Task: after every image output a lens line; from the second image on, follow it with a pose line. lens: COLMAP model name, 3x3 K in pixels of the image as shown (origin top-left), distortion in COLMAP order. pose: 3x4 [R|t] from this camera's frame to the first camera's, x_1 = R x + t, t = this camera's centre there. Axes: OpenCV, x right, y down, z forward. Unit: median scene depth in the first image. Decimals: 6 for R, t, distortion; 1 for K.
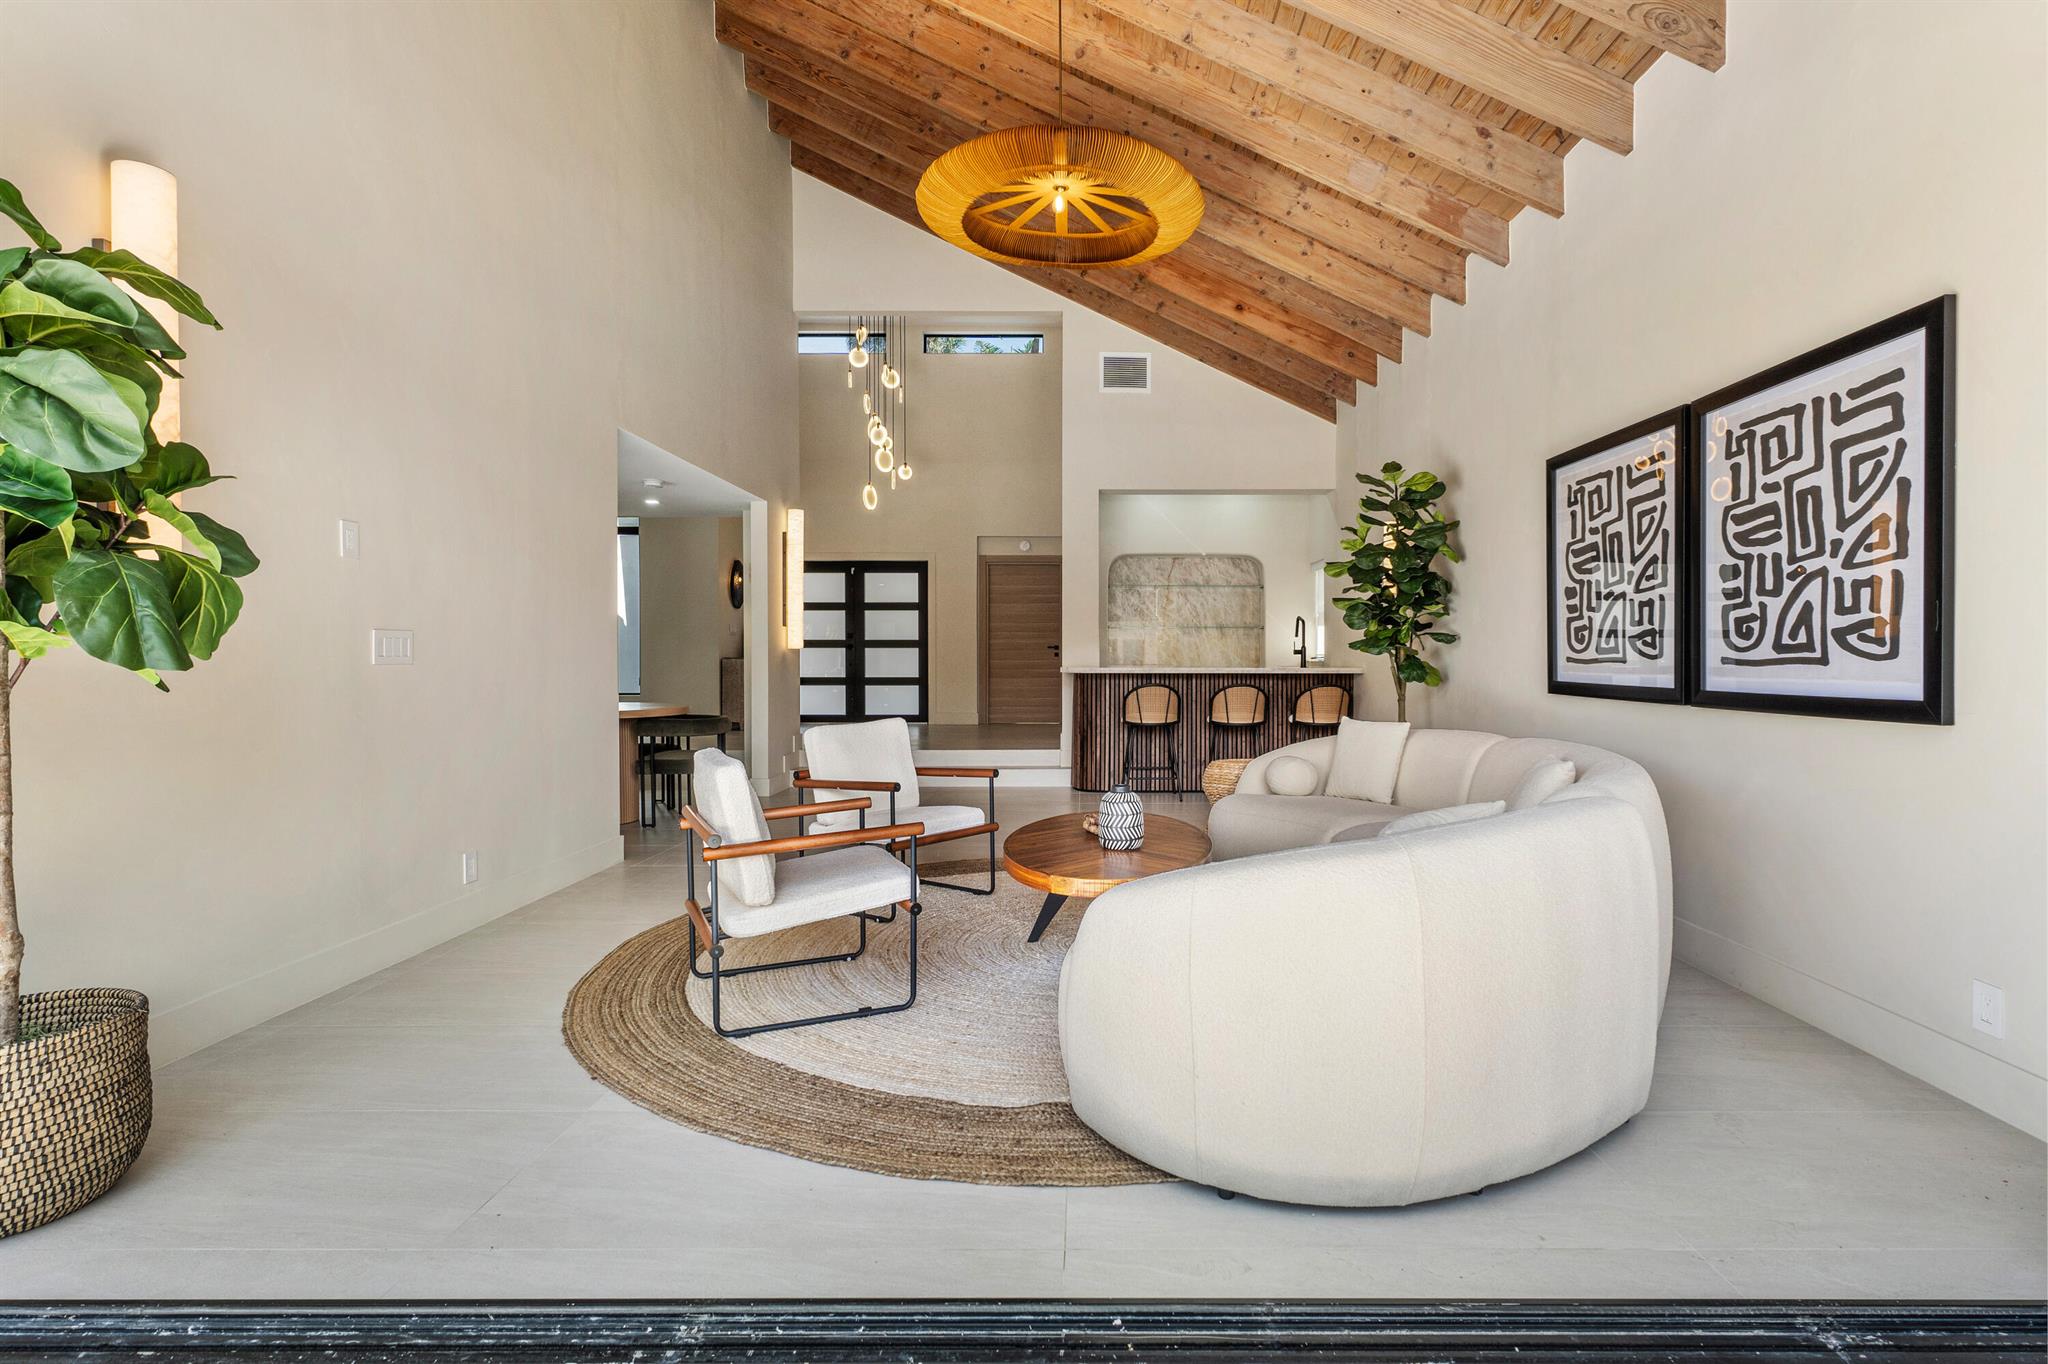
lens RADIAL K [[1040.3, 0, 1089.1], [0, 1040.3, 677.7], [0, 0, 1]] dist [0.007540, -0.002216]
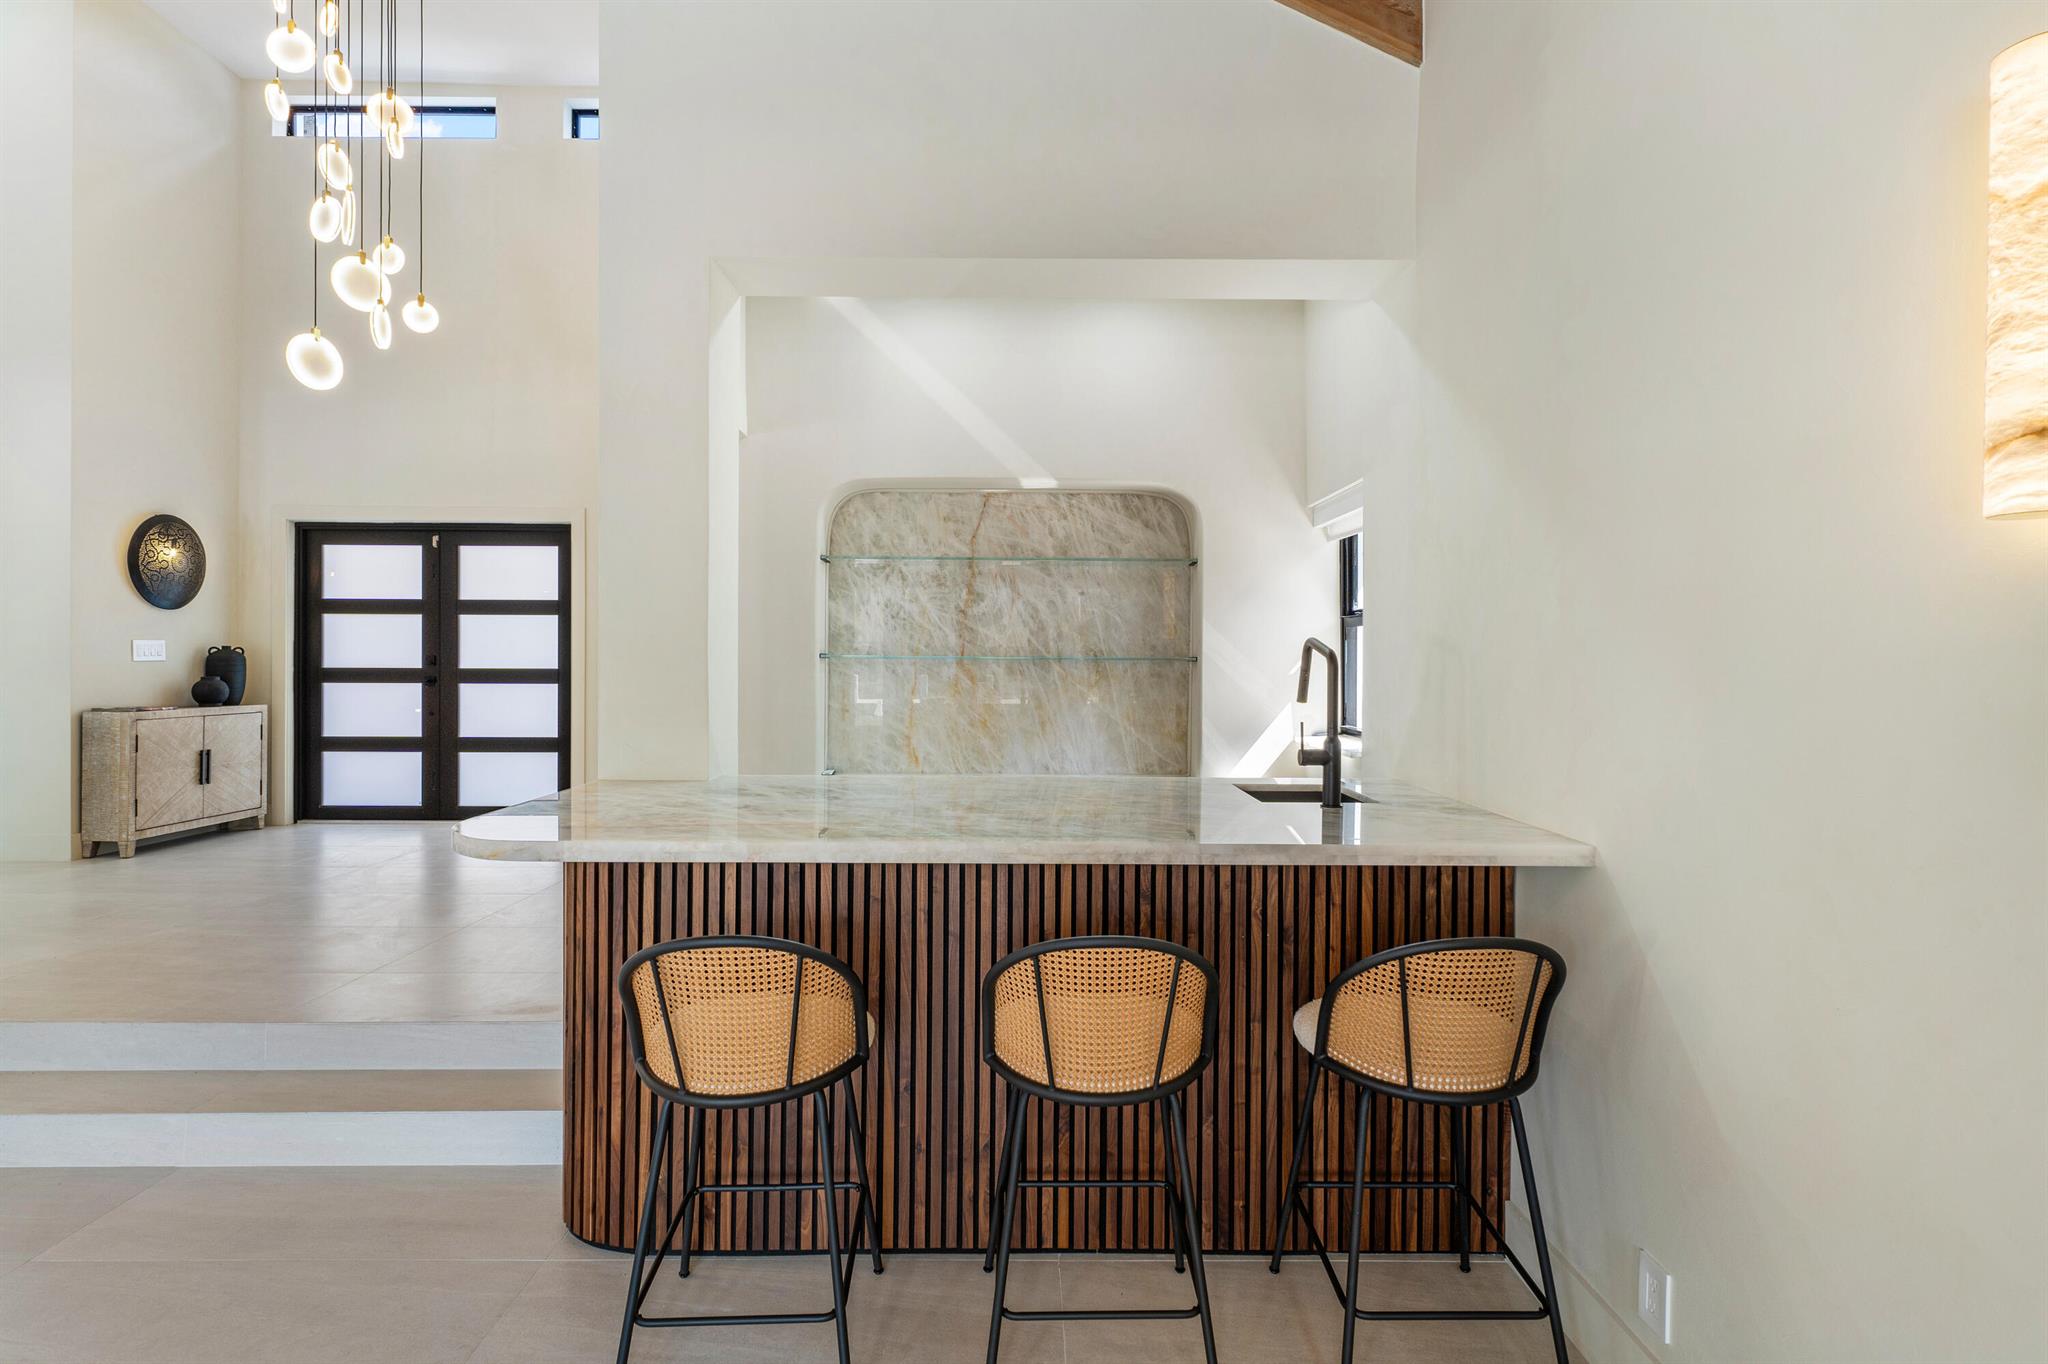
lens RADIAL K [[998.7, 0, 1026.8], [0, 998.7, 673.6], [0, 0, 1]] dist [0.000567, -0.001657]
pose [[0.999969, 0.005984, 0.005027, 0.210880], [-0.005943, 0.999950, -0.008078, -0.084233], [-0.005076, 0.008048, 0.999955, 1.294560]]
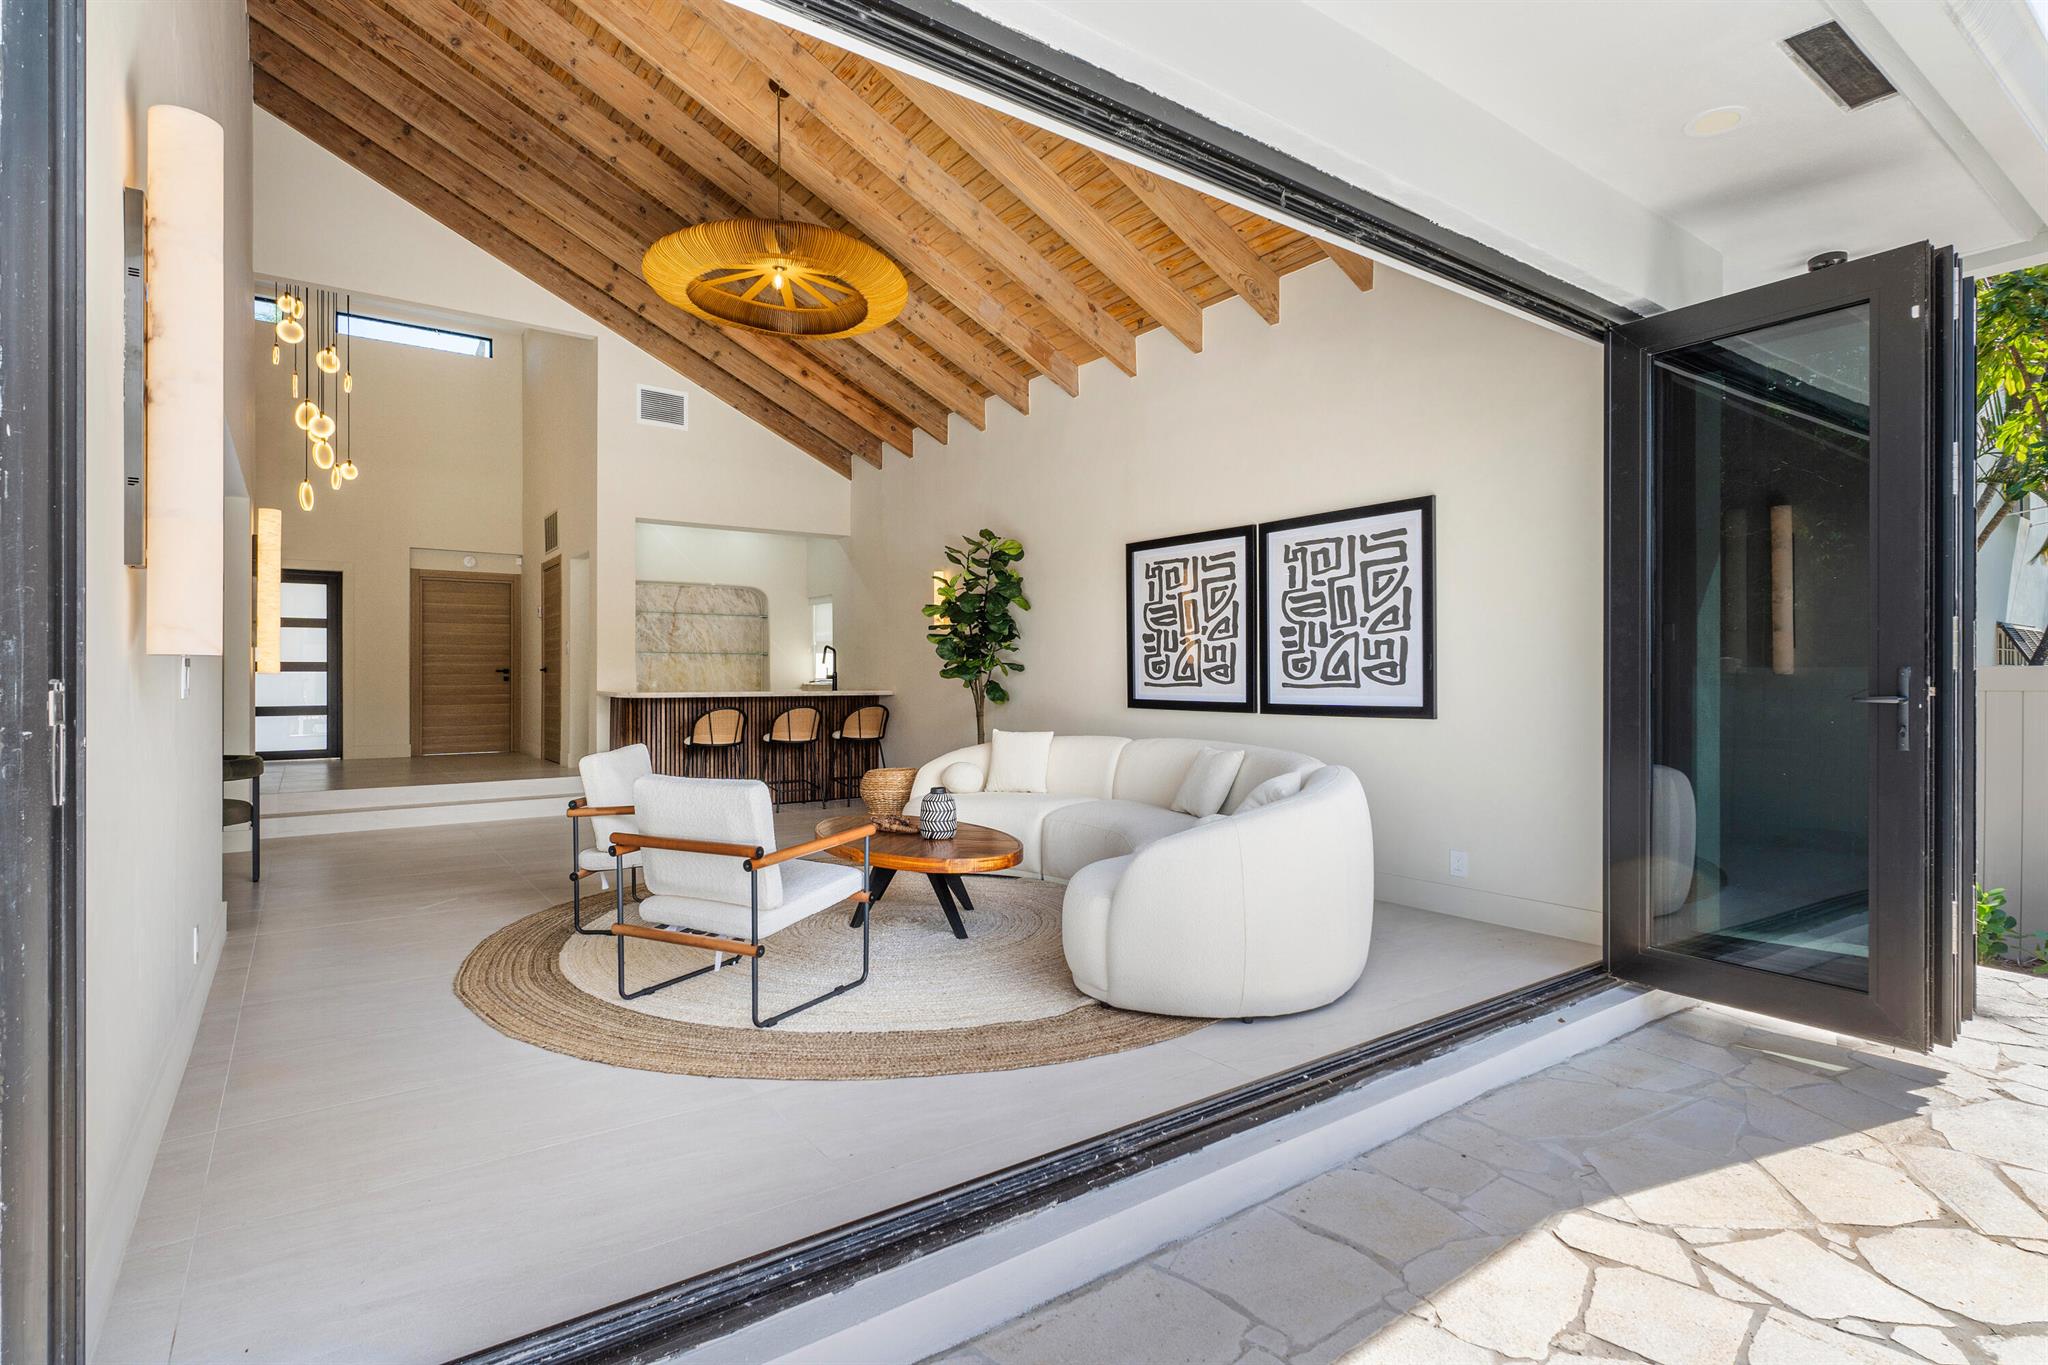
lens RADIAL K [[998.7, 0, 1031.7], [0, 998.7, 677.8], [0, 0, 1]] dist [0.000567, -0.001657]
pose [[0.809824, -0.000617, 0.586672, -0.477994], [0.012771, 0.999781, -0.016578, -0.005063], [-0.586534, 0.020917, 0.809655, -0.027396]]
